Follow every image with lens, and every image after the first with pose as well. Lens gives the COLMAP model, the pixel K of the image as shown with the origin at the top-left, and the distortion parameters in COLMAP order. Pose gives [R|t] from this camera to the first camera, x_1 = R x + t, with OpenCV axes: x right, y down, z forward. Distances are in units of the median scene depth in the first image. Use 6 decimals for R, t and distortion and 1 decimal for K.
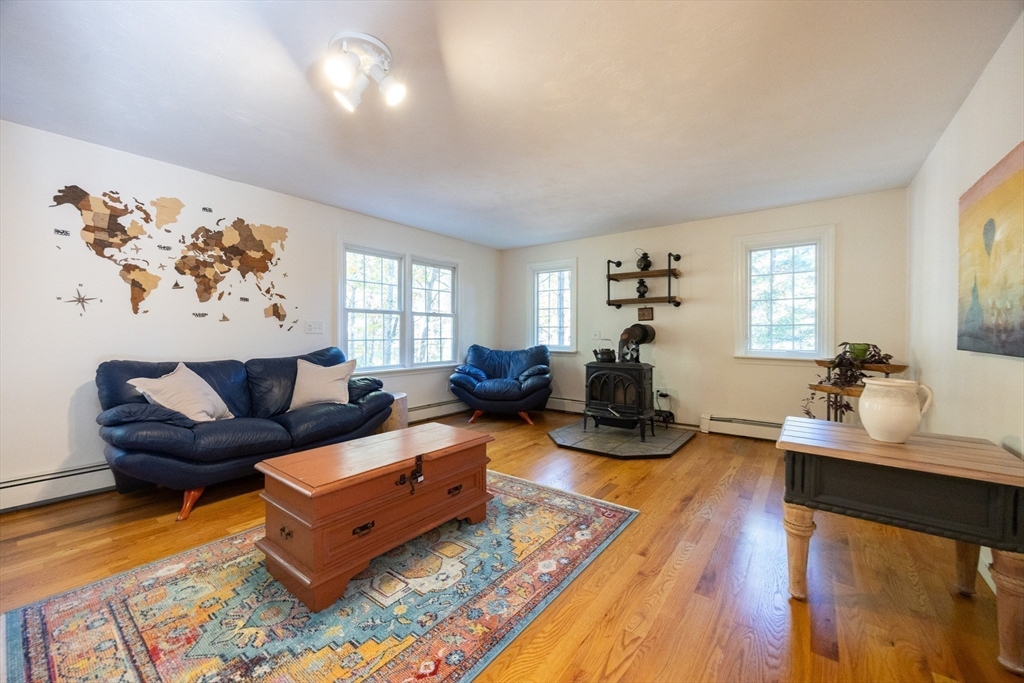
lens RADIAL K [[395.3, 0, 519.5], [0, 395.3, 338.9], [0, 0, 1]] dist [-0.003934, -0.000169]
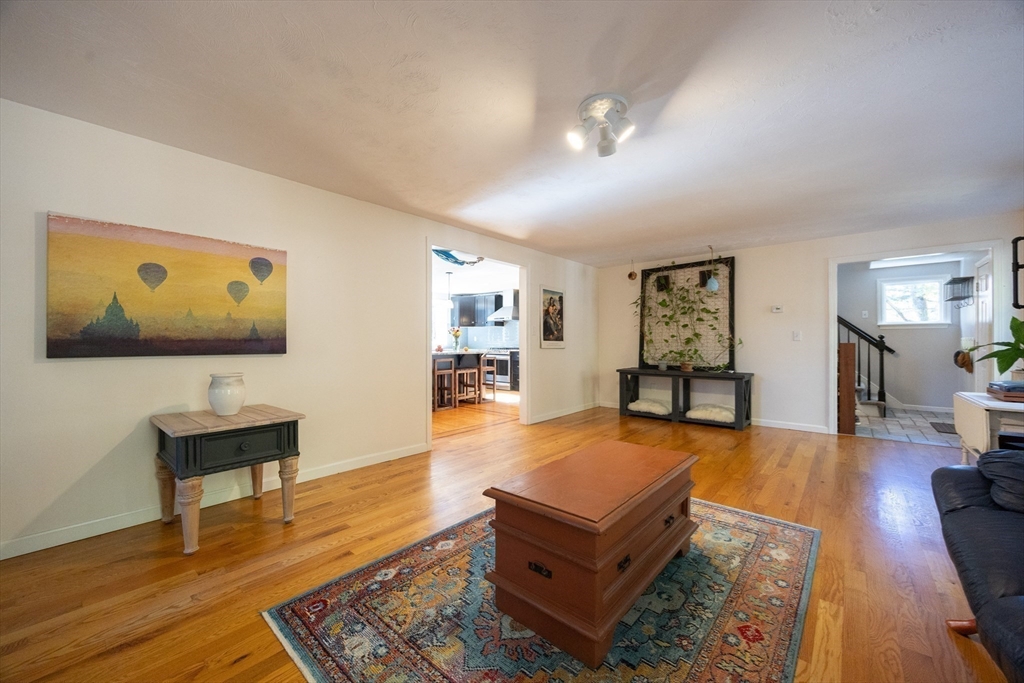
lens RADIAL K [[395.3, 0, 514.9], [0, 395.3, 338.8], [0, 0, 1]] dist [-0.003934, -0.000169]
pose [[-0.997600, -0.003055, 0.069171, -0.122723], [-0.002402, 0.999952, 0.009521, -0.020861], [-0.069196, 0.009332, -0.997559, 1.248359]]
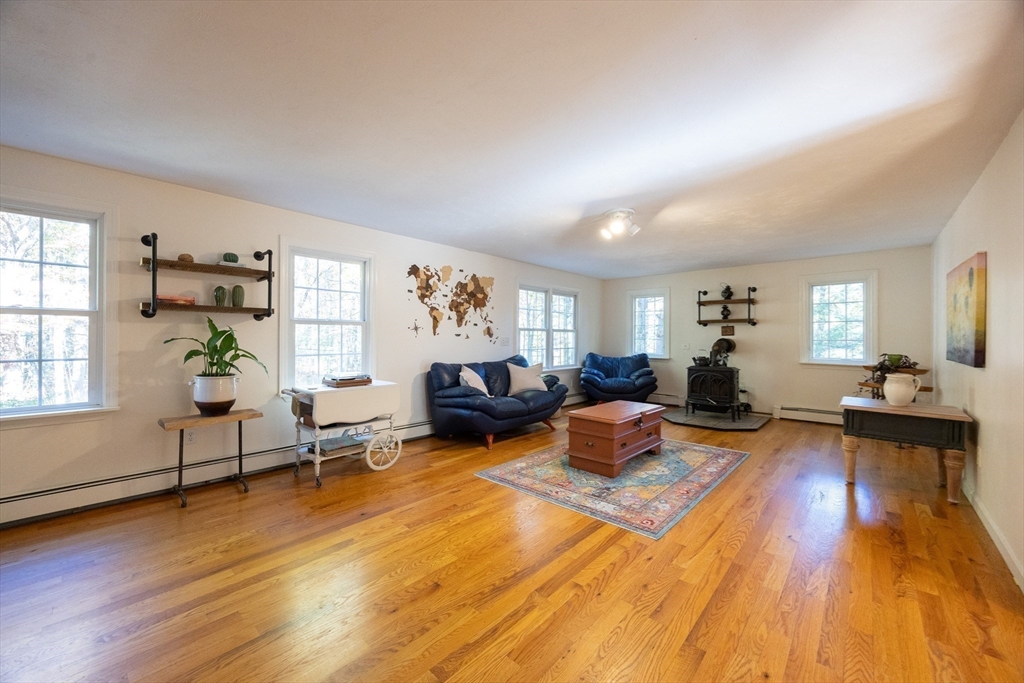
lens RADIAL K [[395.3, 0, 509.9], [0, 395.3, 339.6], [0, 0, 1]] dist [-0.003934, -0.000169]
pose [[0.995140, 0.001725, -0.098451, -0.428811], [-0.002738, 0.999945, -0.010149, -0.025616], [0.098428, 0.010370, 0.995090, -0.611987]]
